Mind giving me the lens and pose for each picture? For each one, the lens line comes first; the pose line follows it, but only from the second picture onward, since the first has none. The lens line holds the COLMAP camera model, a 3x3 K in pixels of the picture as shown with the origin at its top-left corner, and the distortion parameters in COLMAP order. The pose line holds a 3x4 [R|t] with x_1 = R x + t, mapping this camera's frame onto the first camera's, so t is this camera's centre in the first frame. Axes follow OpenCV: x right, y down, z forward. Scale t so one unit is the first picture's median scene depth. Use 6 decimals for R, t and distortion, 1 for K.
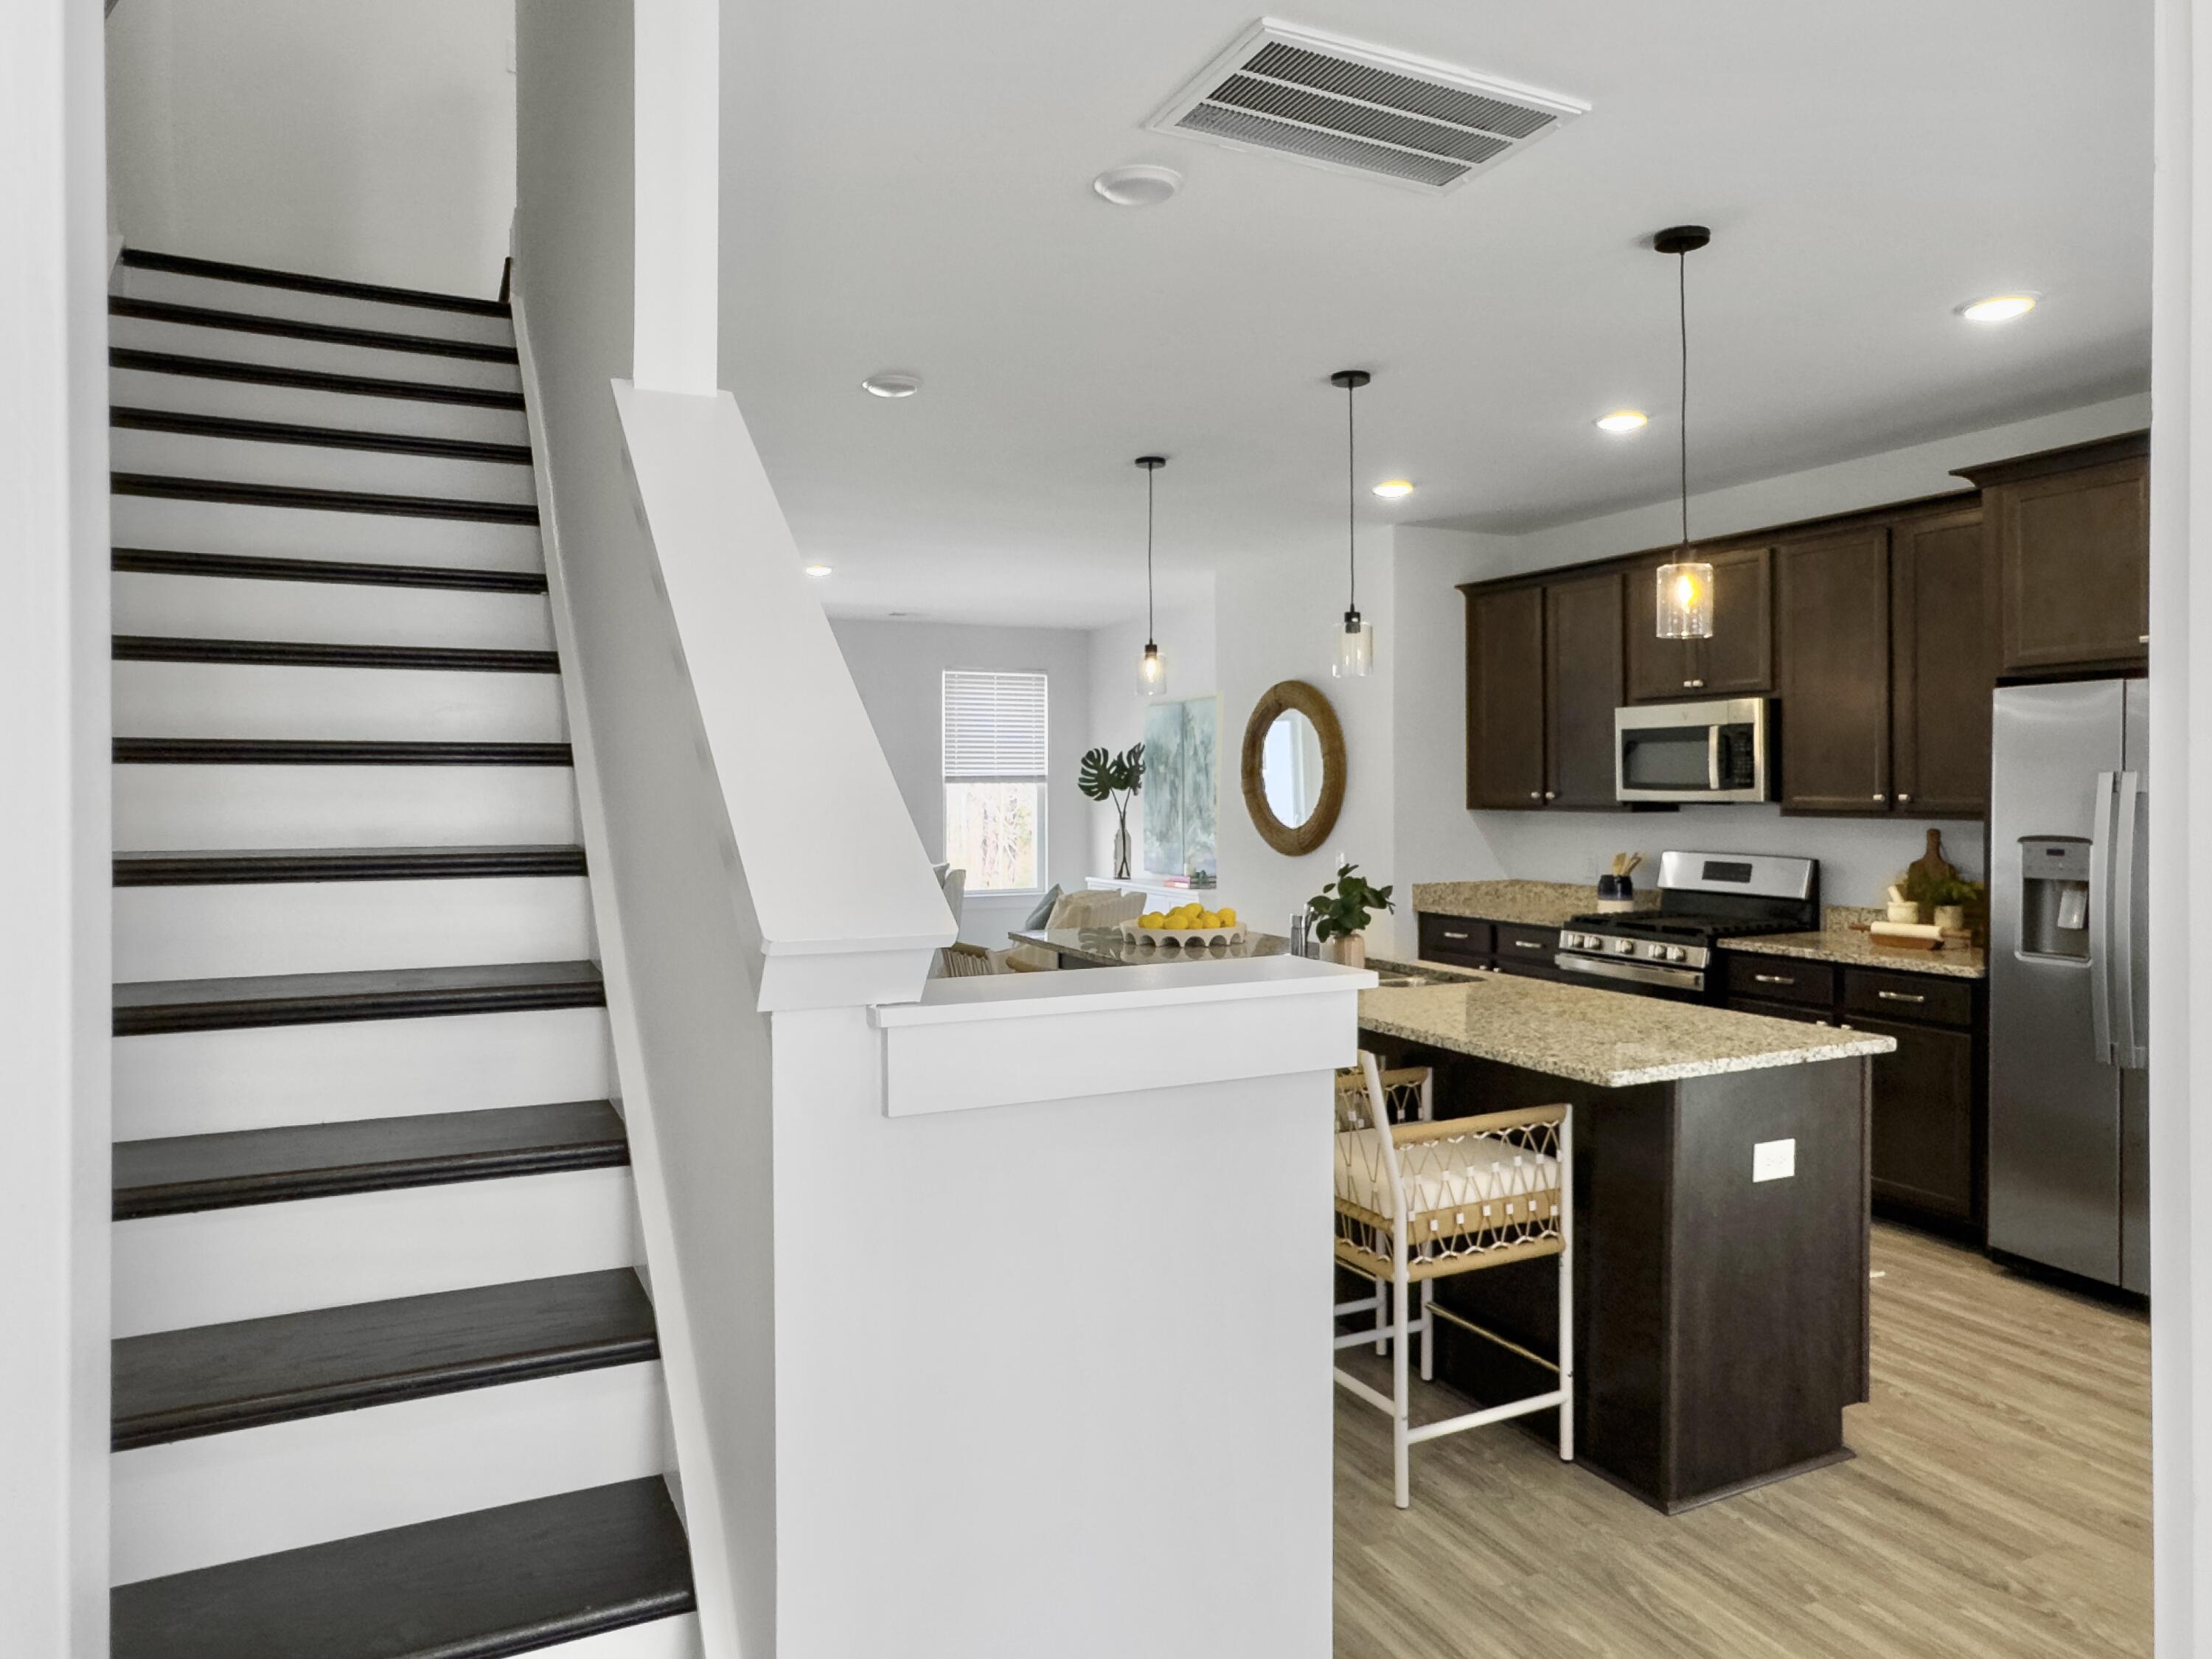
lens RADIAL K [[1459.2, 0, 1085.3], [0, 1459.2, 804.8], [0, 0, 1]] dist [-0.079985, 0.087416]
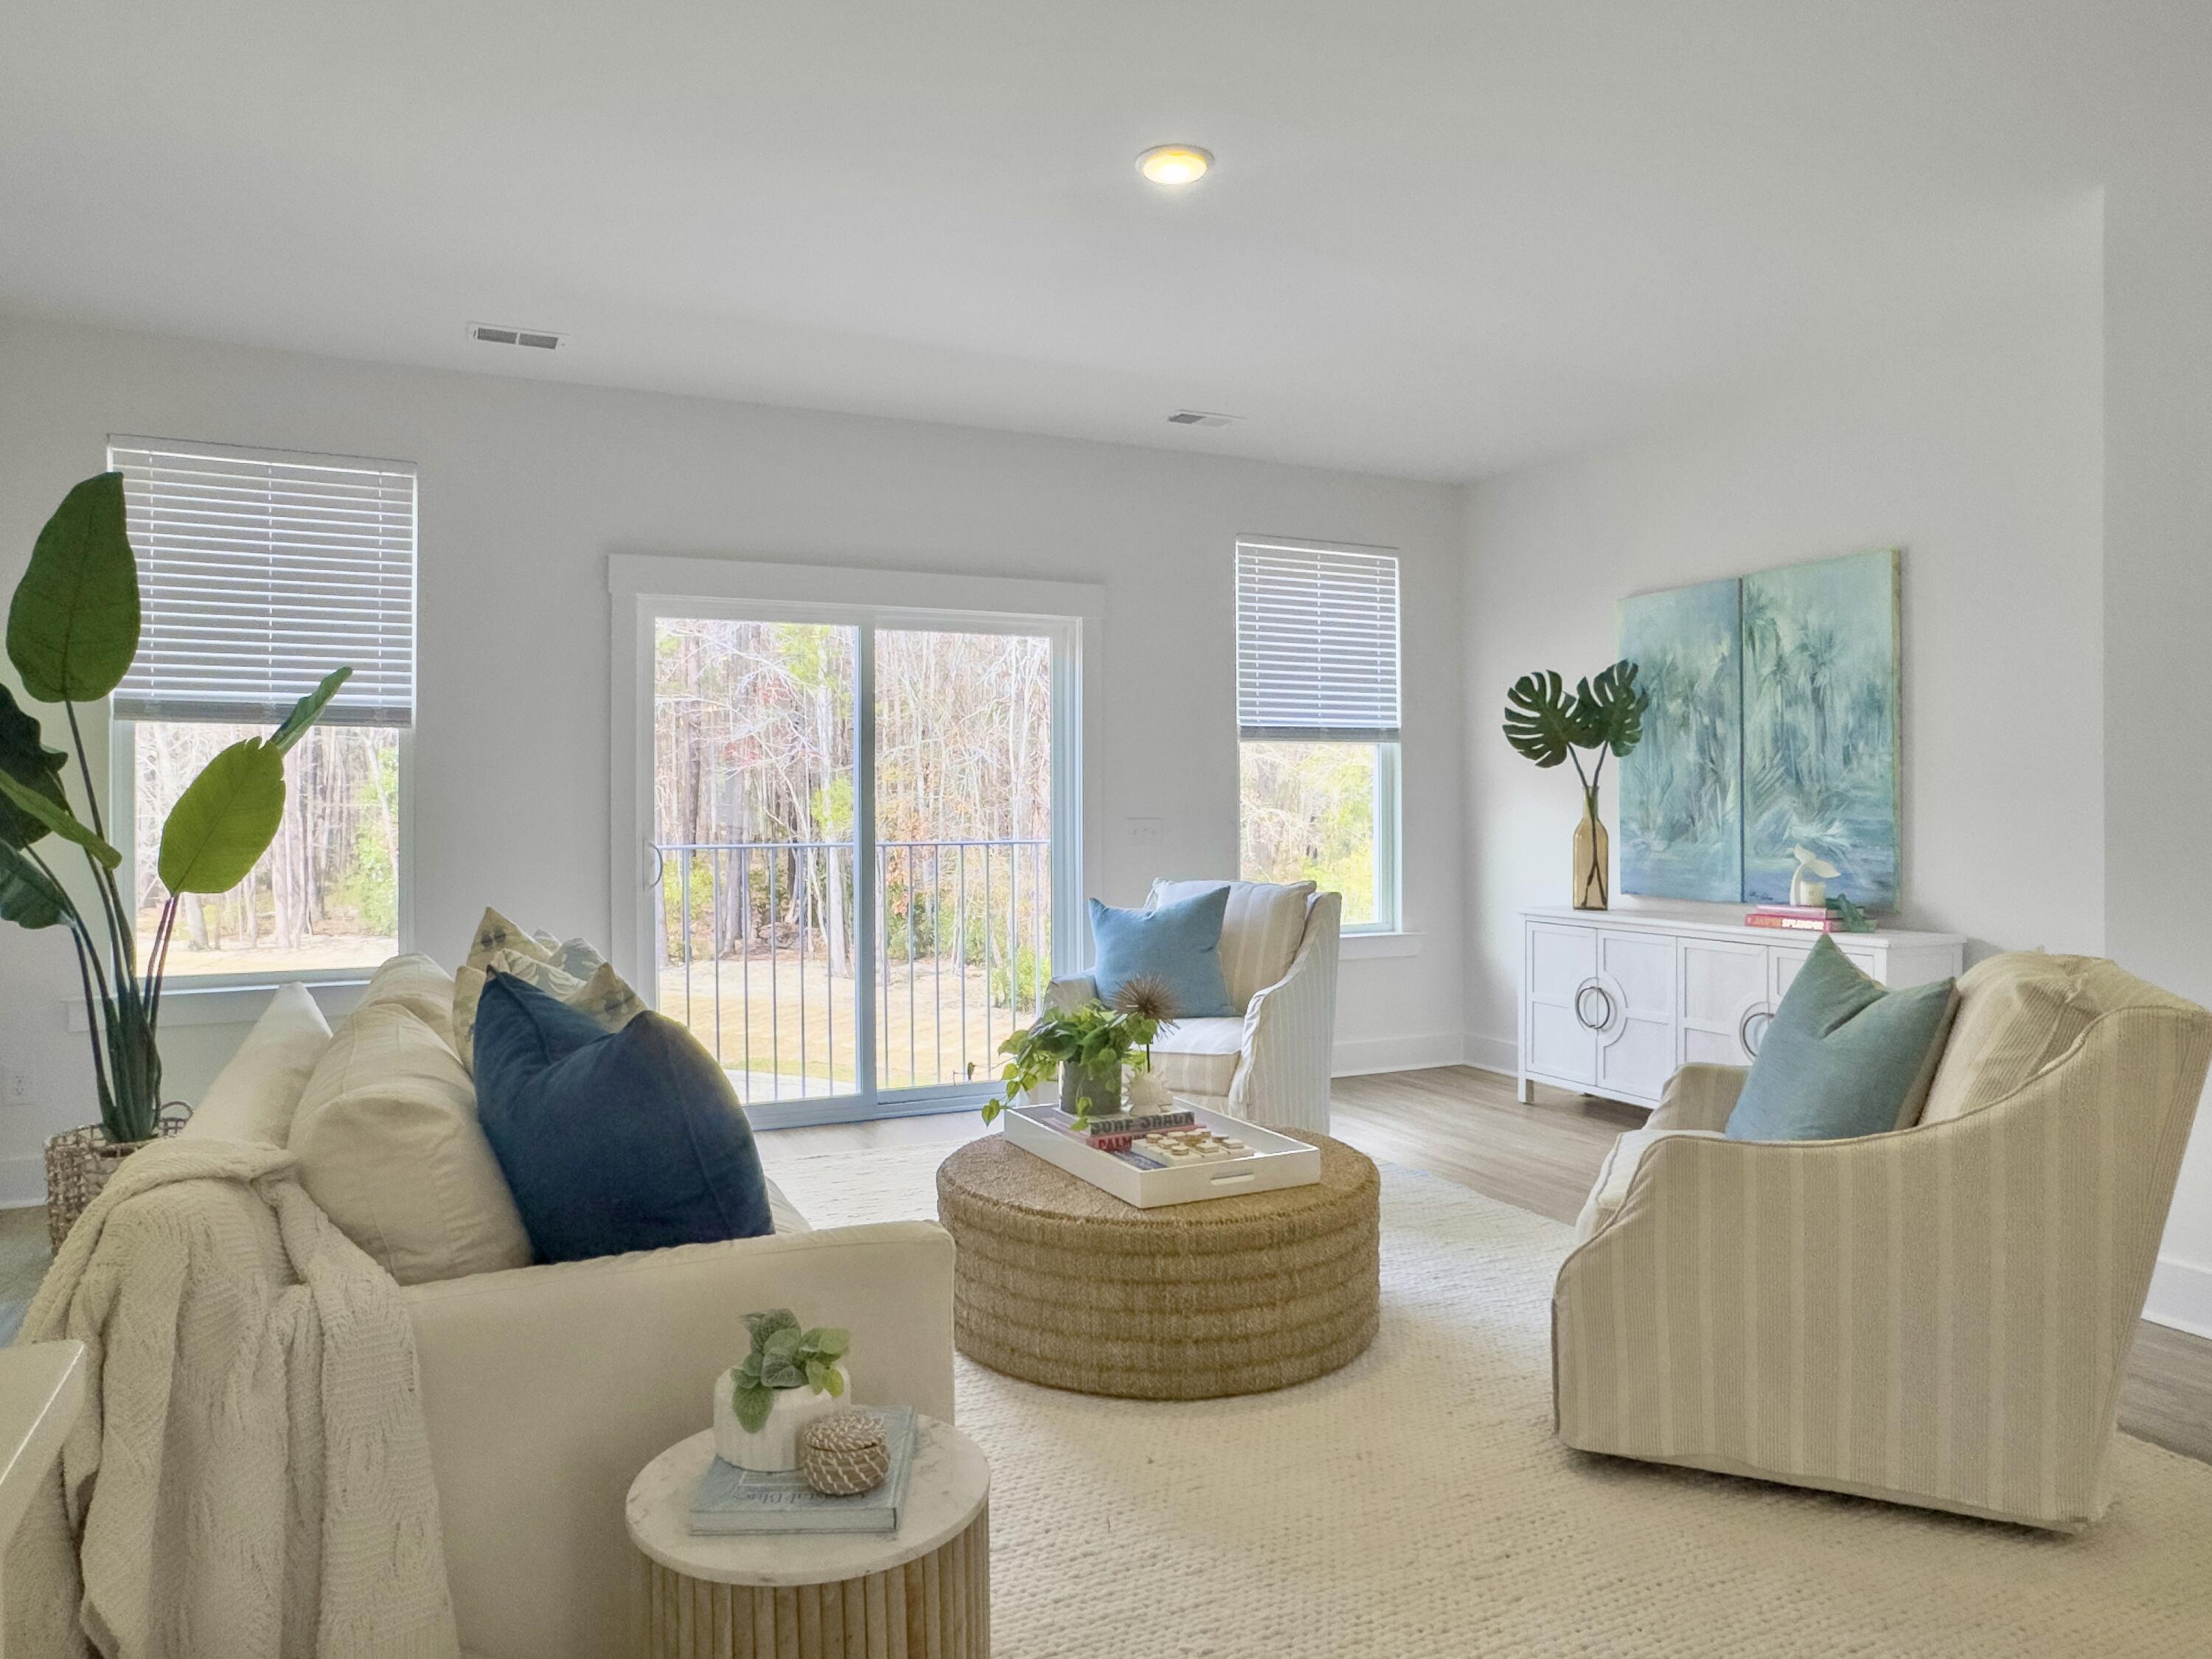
lens RADIAL K [[1459.2, 0, 1100.5], [0, 1459.2, 795.9], [0, 0, 1]] dist [-0.079985, 0.087416]
pose [[0.999994, -0.000120, 0.003388, -0.295617], [0.000183, 0.999828, -0.018565, 0.033620], [-0.003385, 0.018565, 0.999822, 0.862301]]
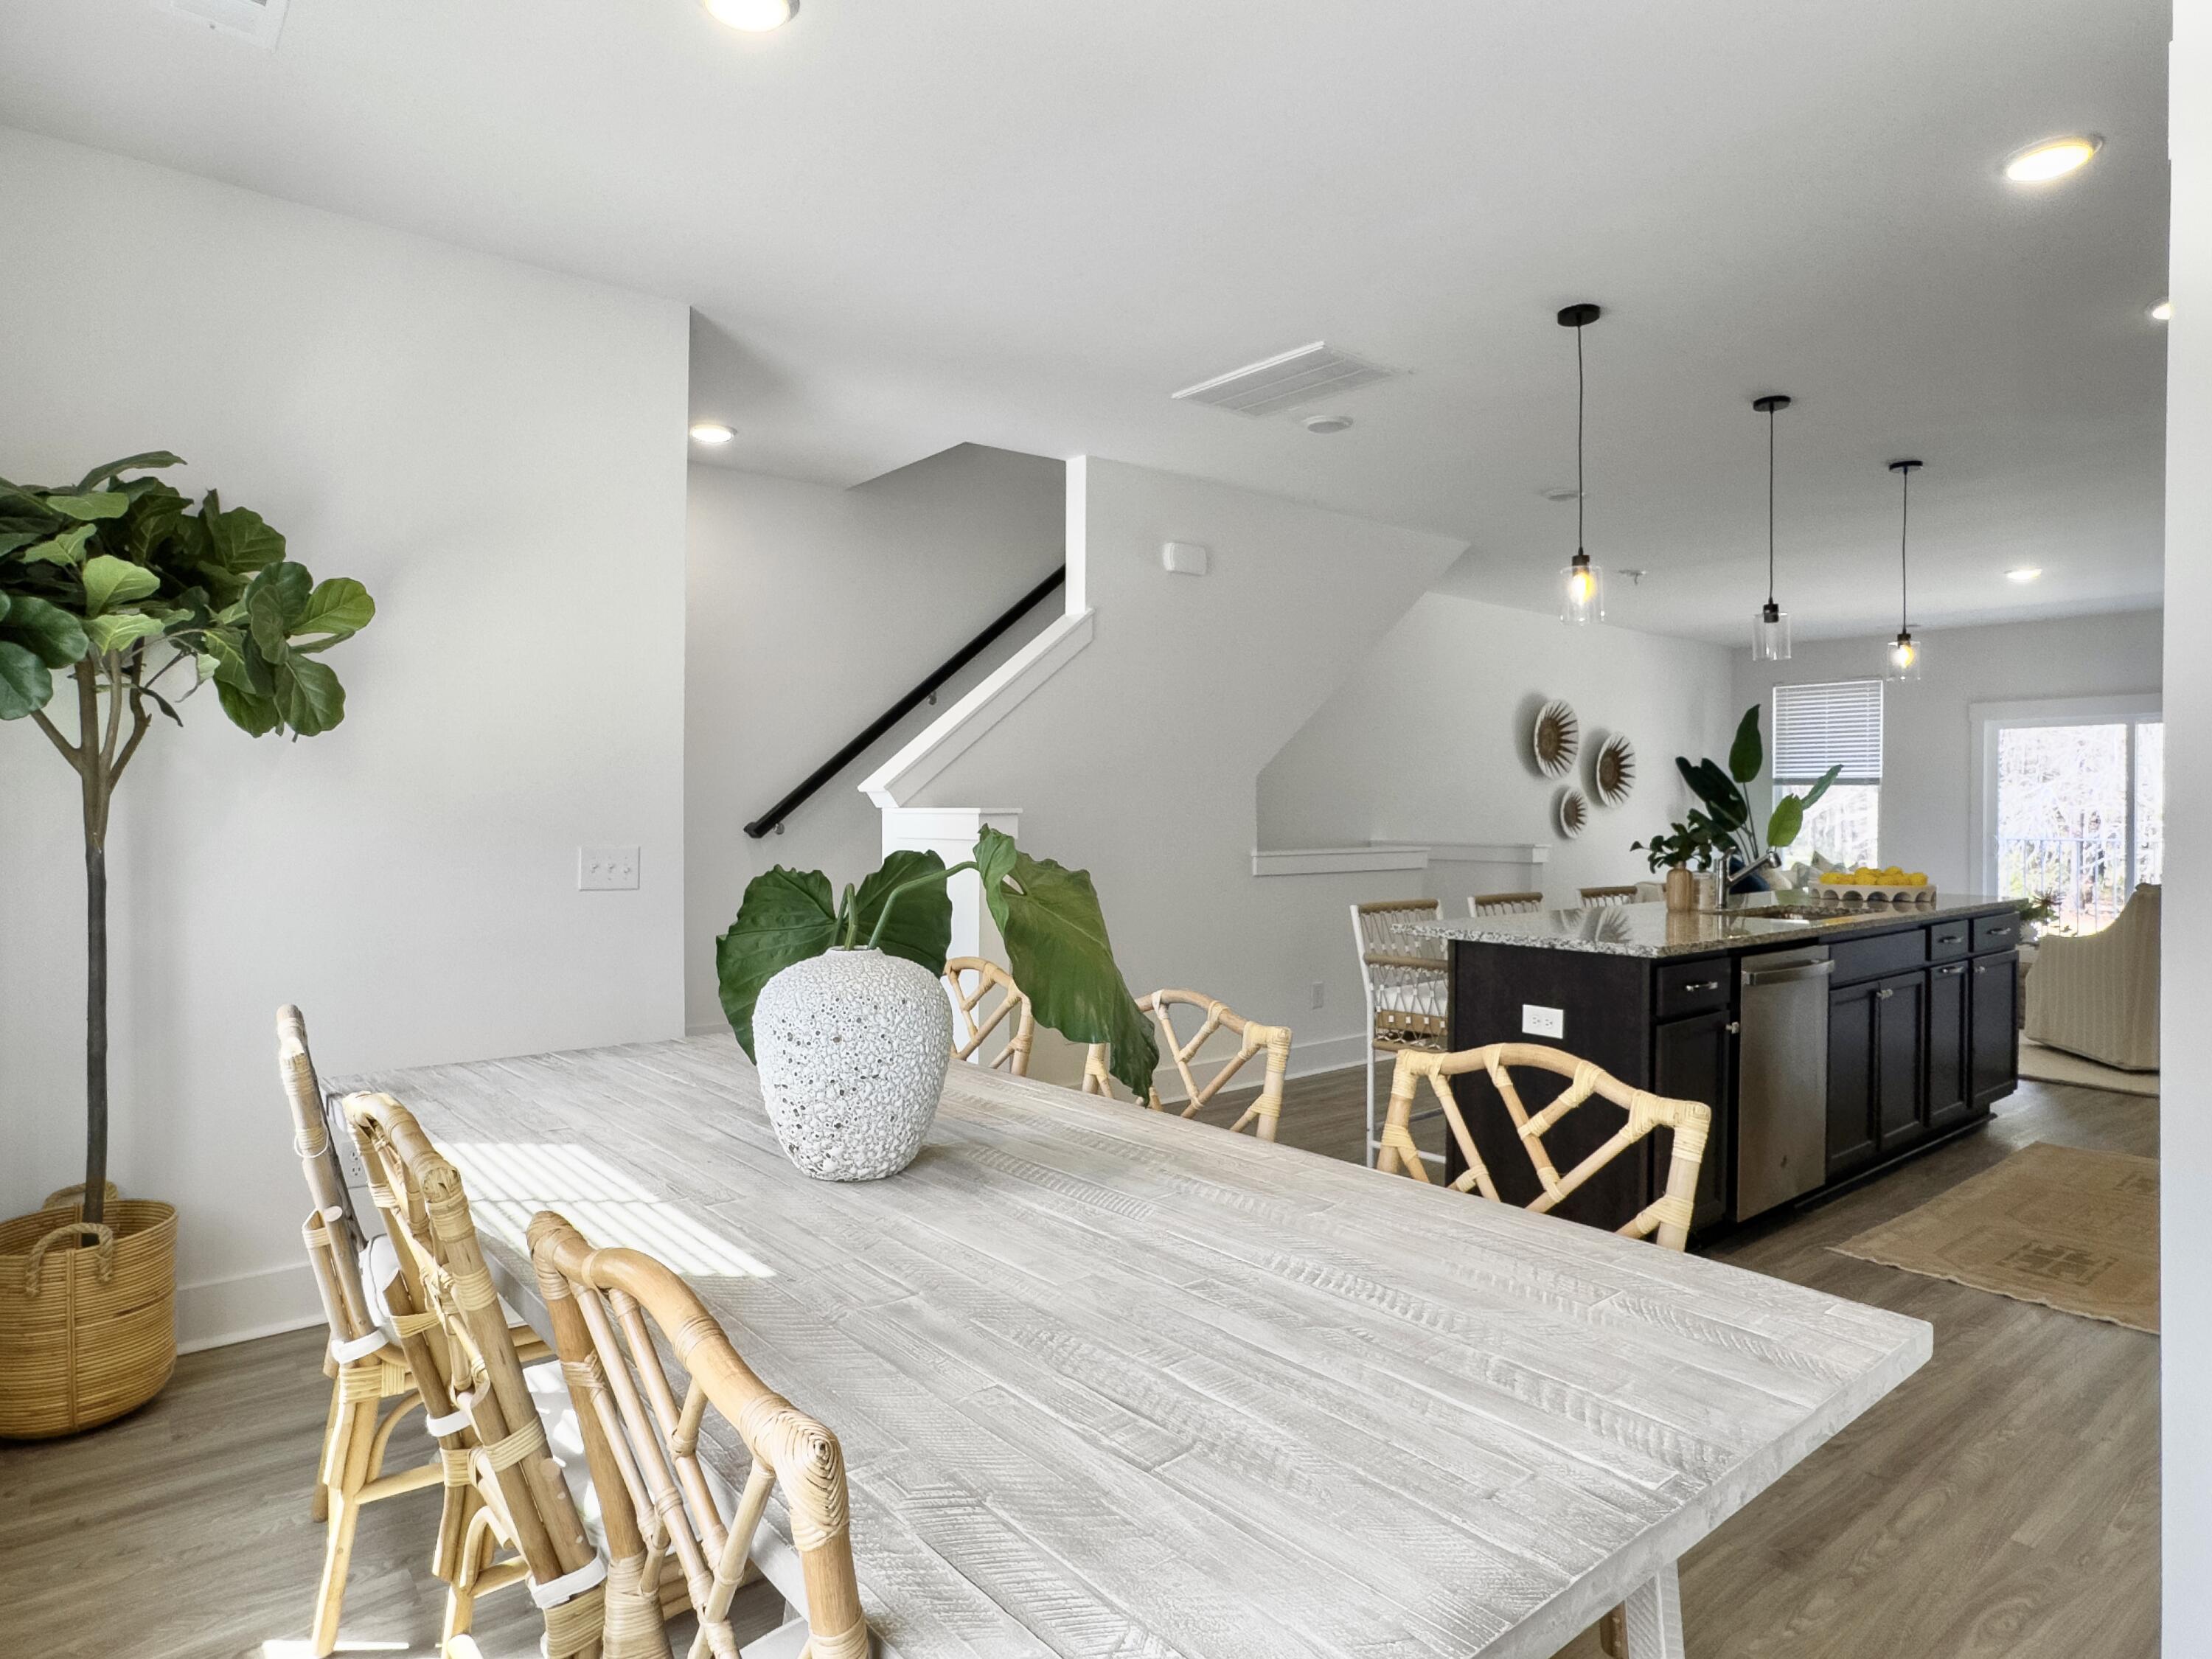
lens RADIAL K [[1278.2, 0, 1117.1], [0, 1278.2, 843.8], [0, 0, 1]] dist [-0.031253, 0.038555]
pose [[0.252377, 0.028931, -0.967196, 0.805388], [-0.016114, 0.999540, 0.025693, 0.032947], [0.967495, 0.009101, 0.252727, 0.177807]]
